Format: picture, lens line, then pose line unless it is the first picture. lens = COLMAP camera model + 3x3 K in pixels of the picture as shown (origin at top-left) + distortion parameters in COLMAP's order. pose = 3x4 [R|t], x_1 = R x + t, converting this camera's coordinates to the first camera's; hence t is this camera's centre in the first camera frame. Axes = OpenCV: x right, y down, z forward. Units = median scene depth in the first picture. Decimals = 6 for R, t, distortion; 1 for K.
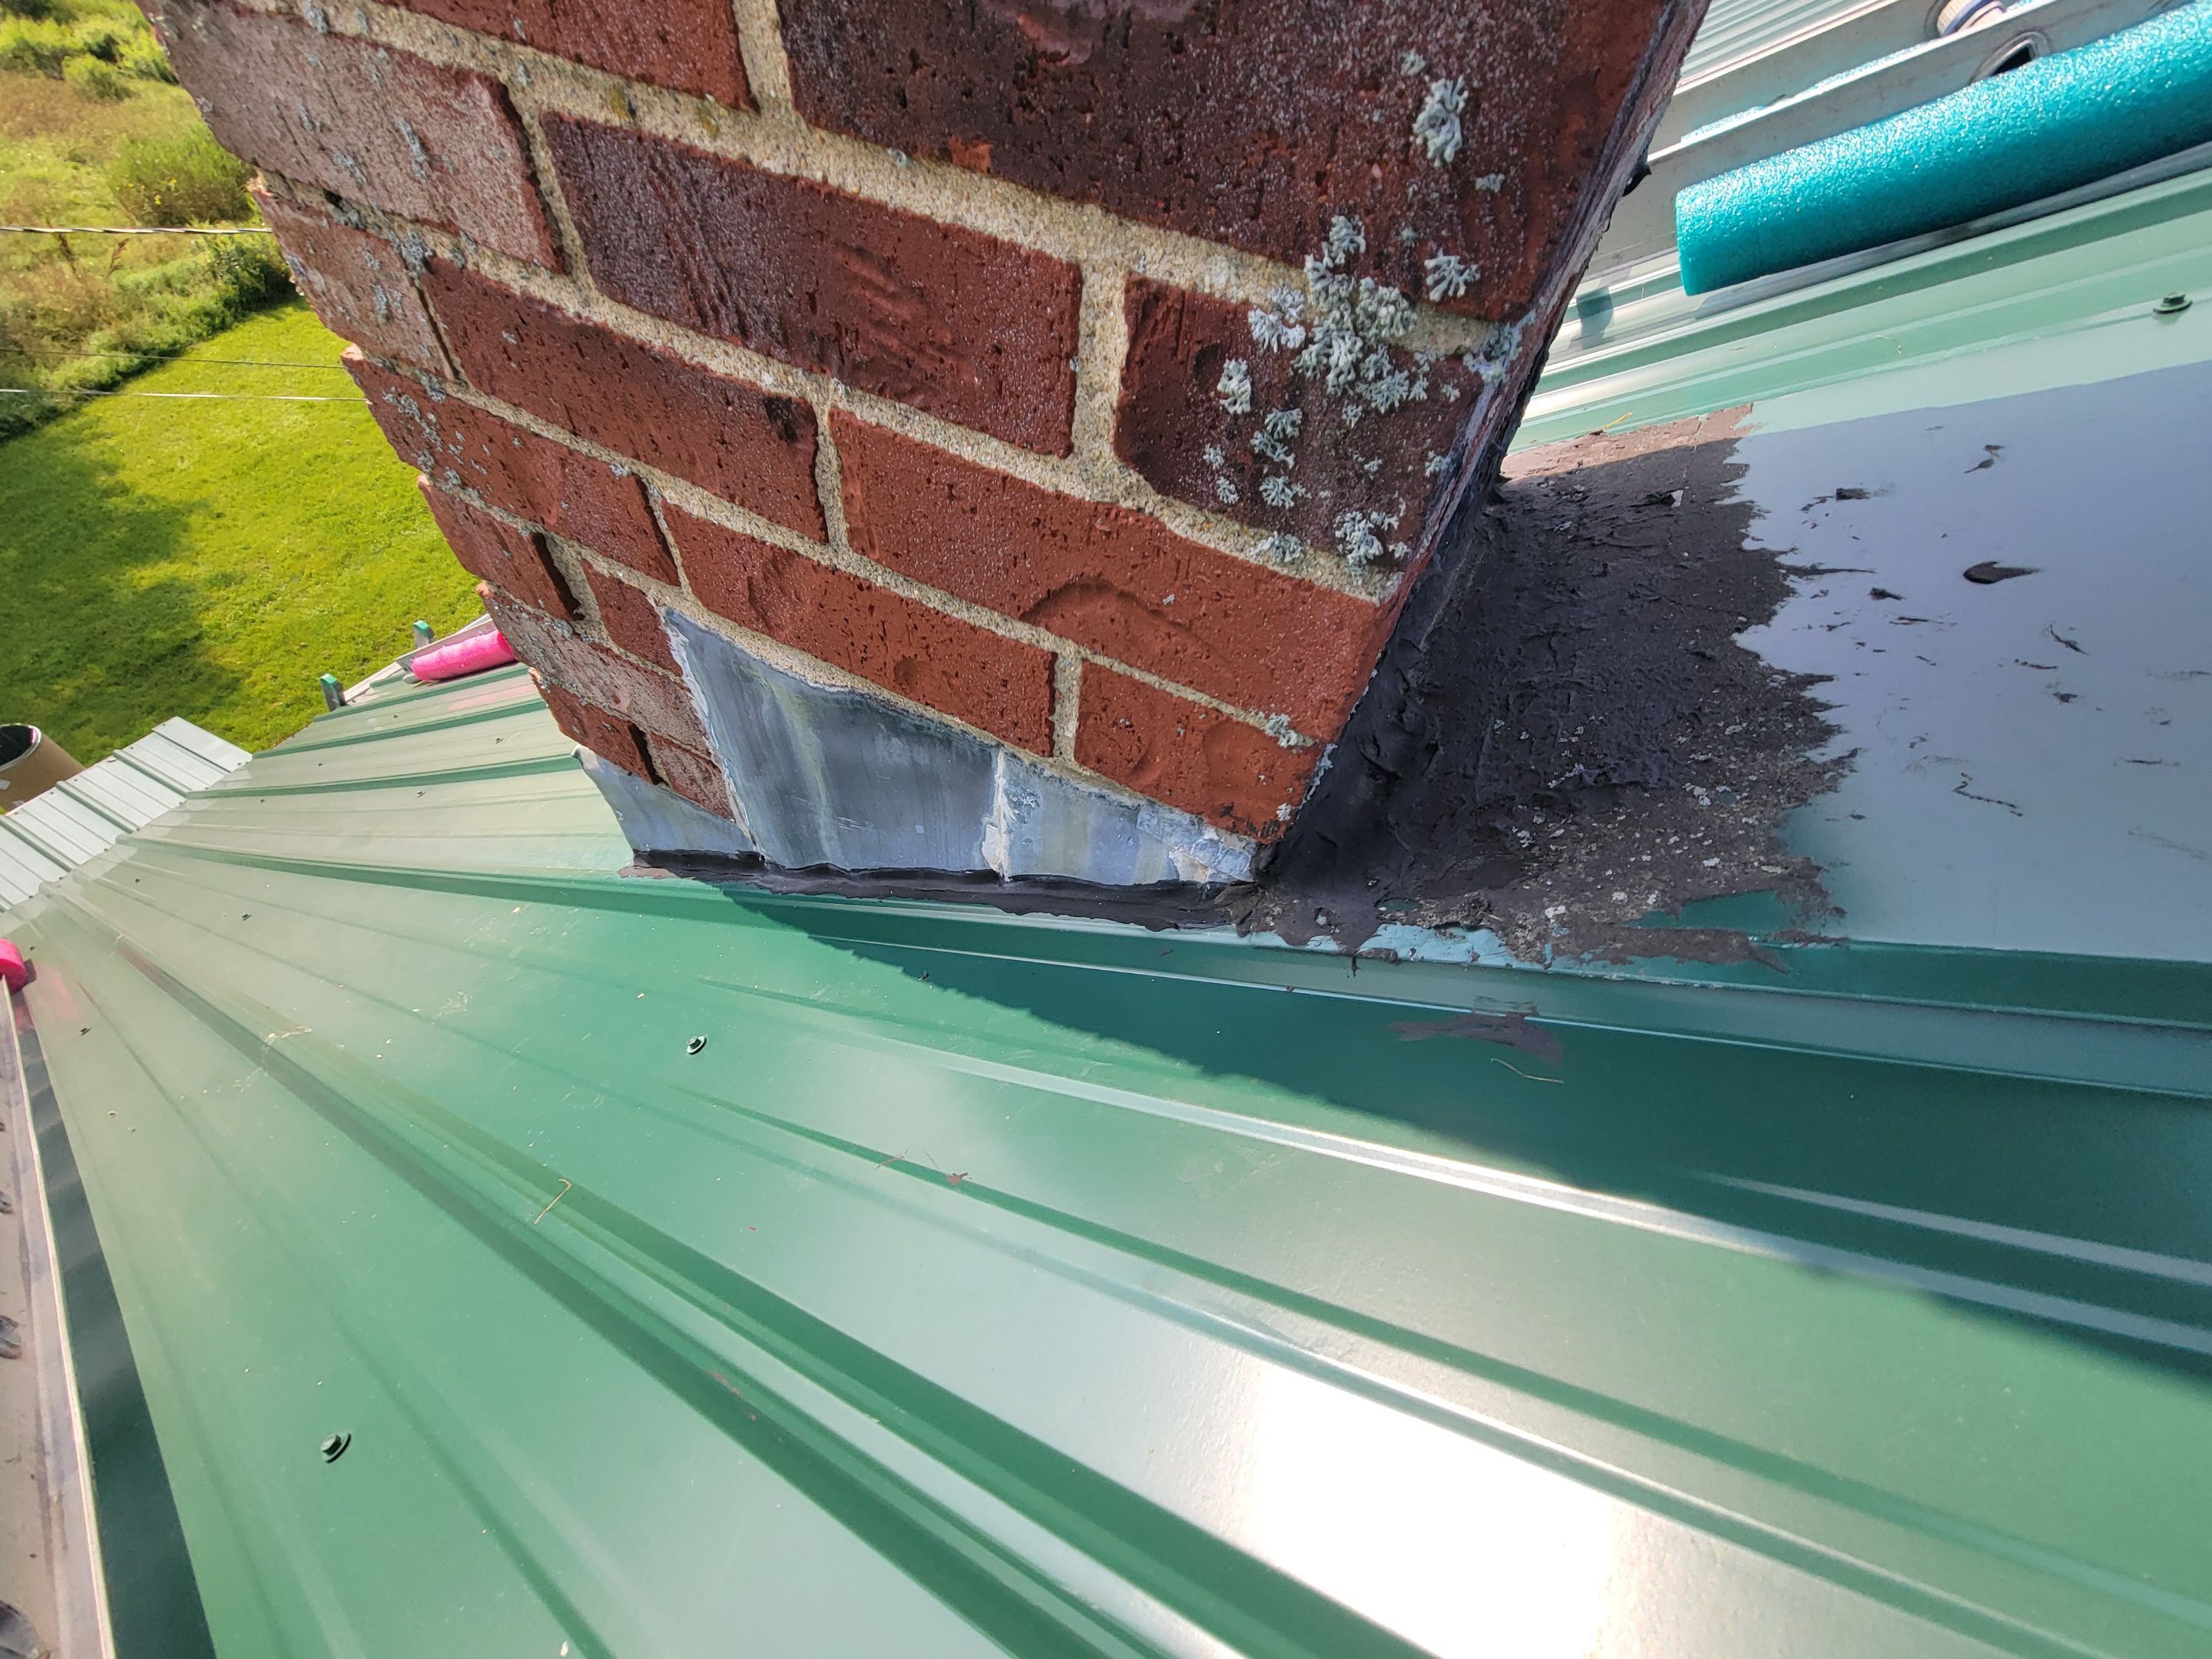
lens RADIAL K [[890.5, 0, 1120.0], [0, 890.5, 827.9], [0, 0, 1]] dist [-0.001408, -0.000146]
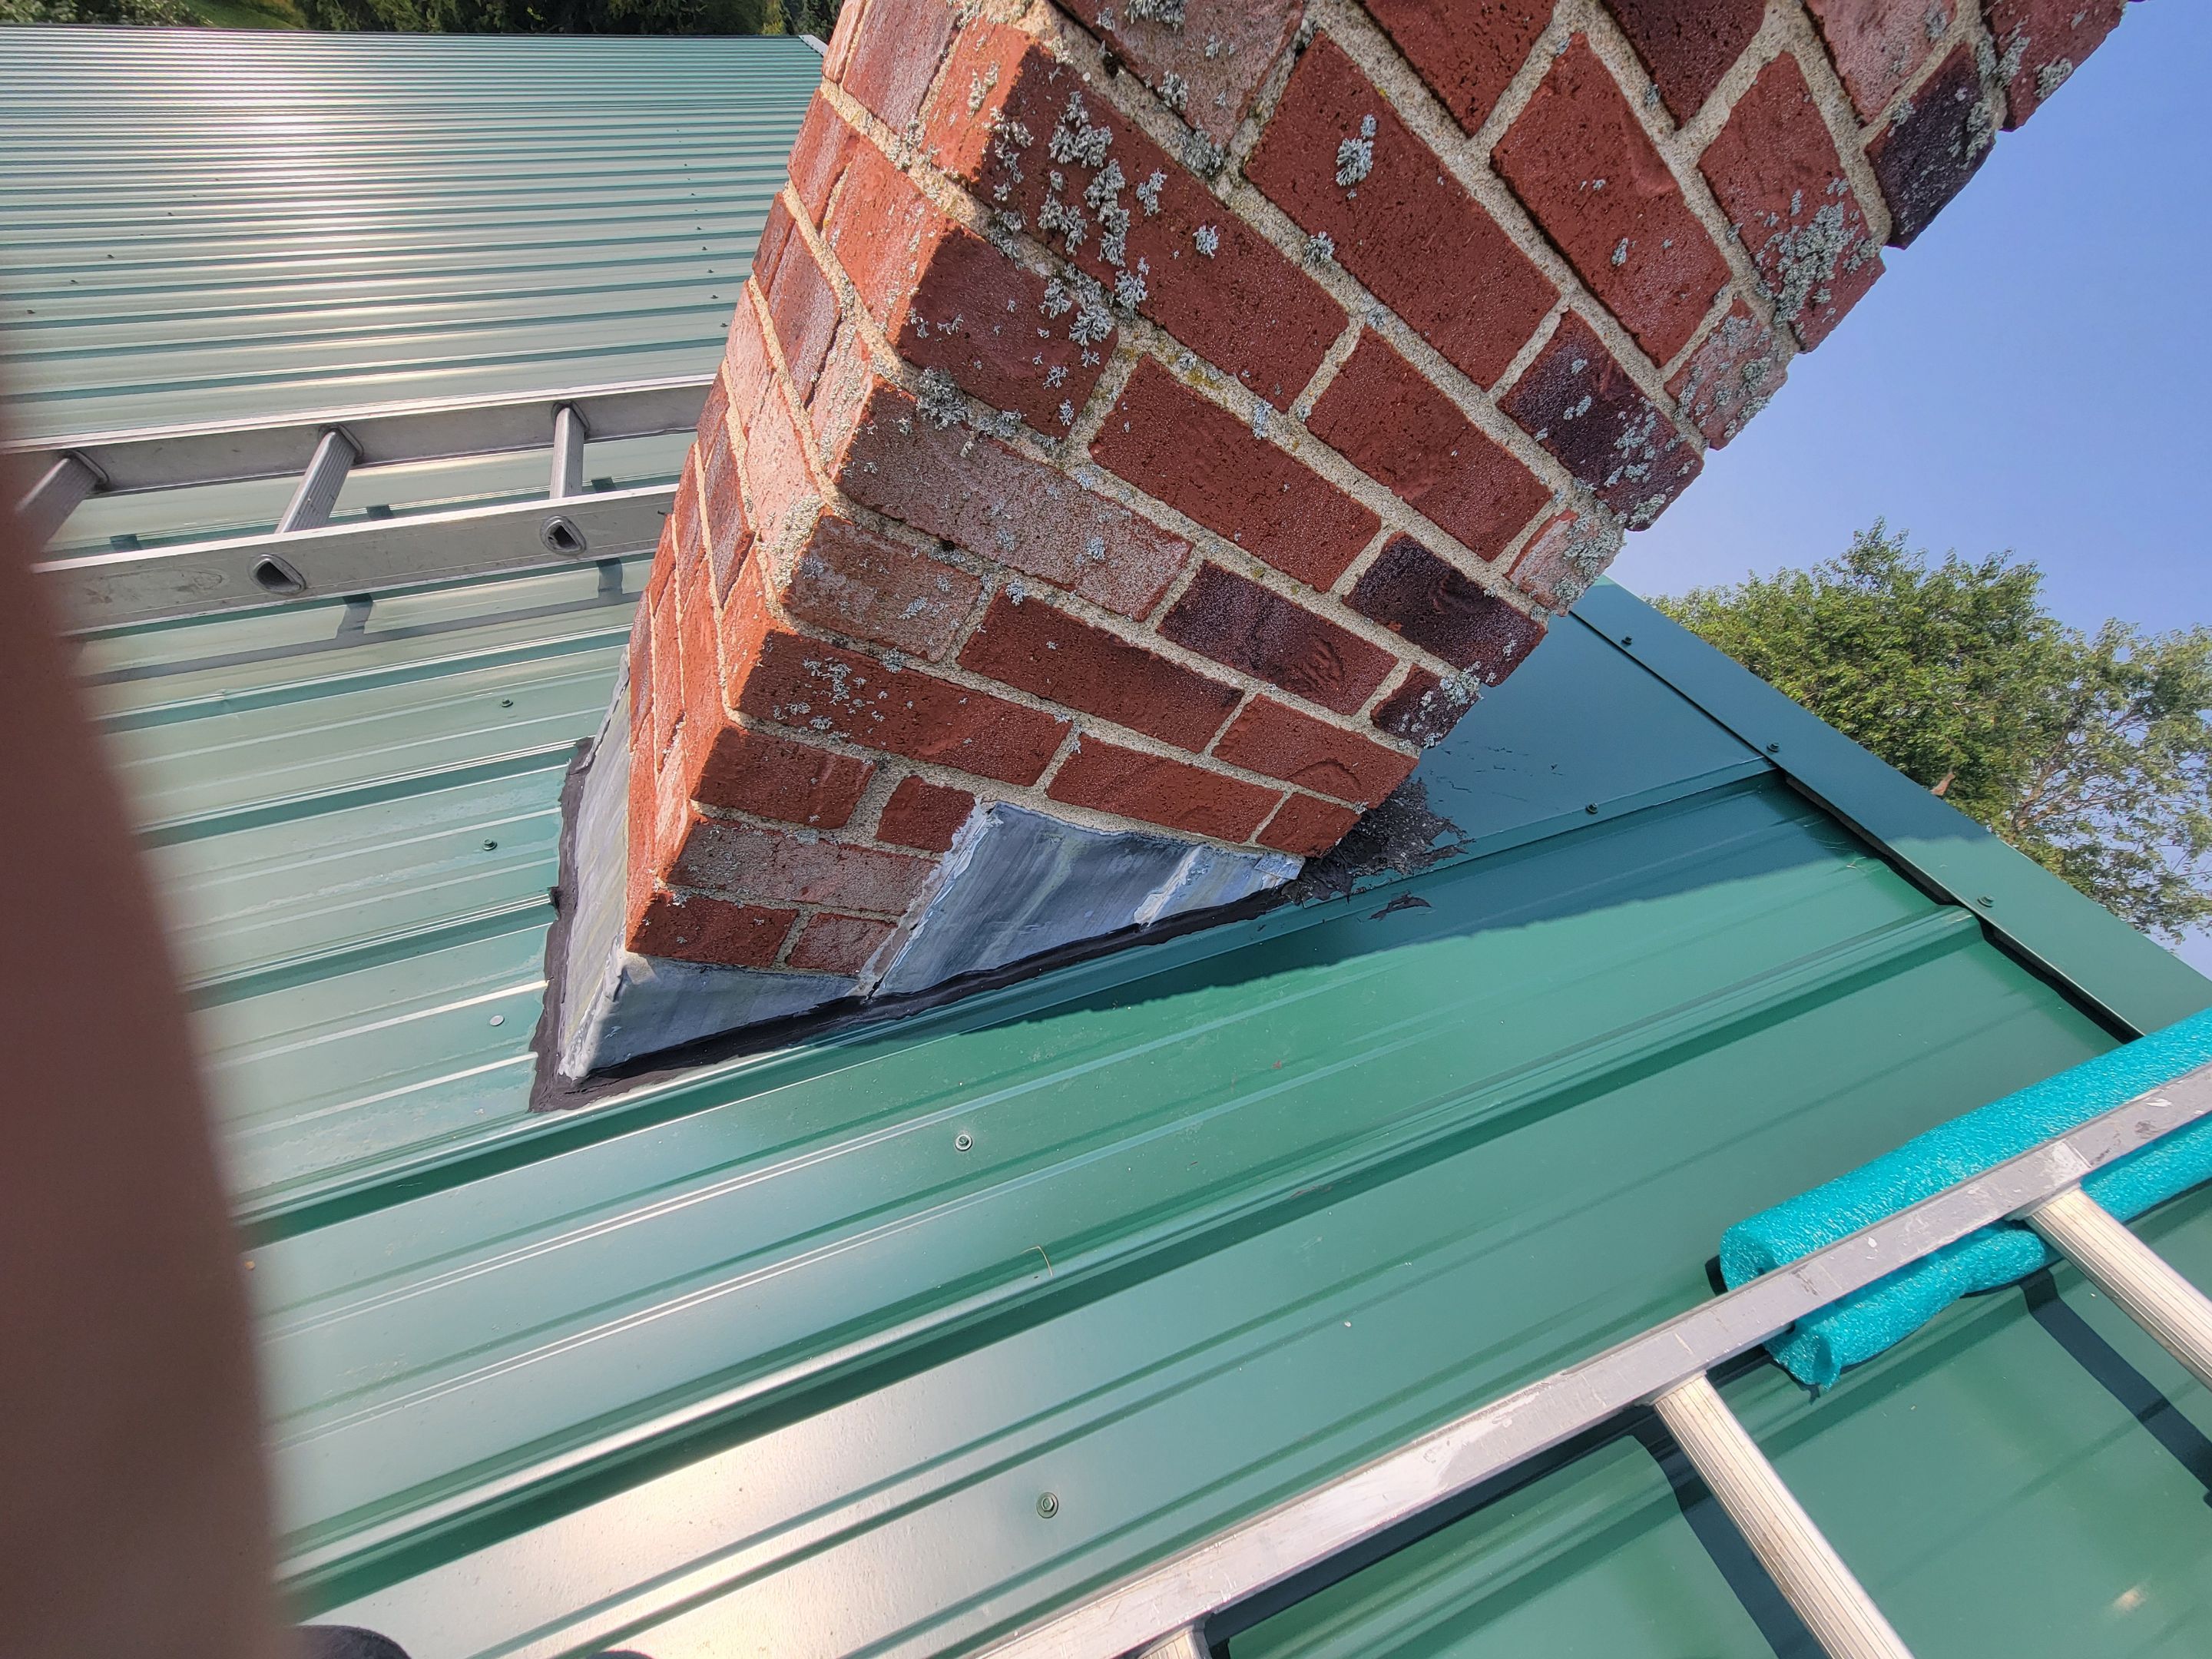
lens RADIAL K [[890.5, 0, 1103.6], [0, 890.5, 820.3], [0, 0, 1]] dist [-0.001408, -0.000146]
pose [[0.571968, -0.201146, 0.795232, -1.885623], [0.211421, 0.972863, 0.094012, -0.395450], [-0.792562, 0.114357, 0.598973, 0.087630]]
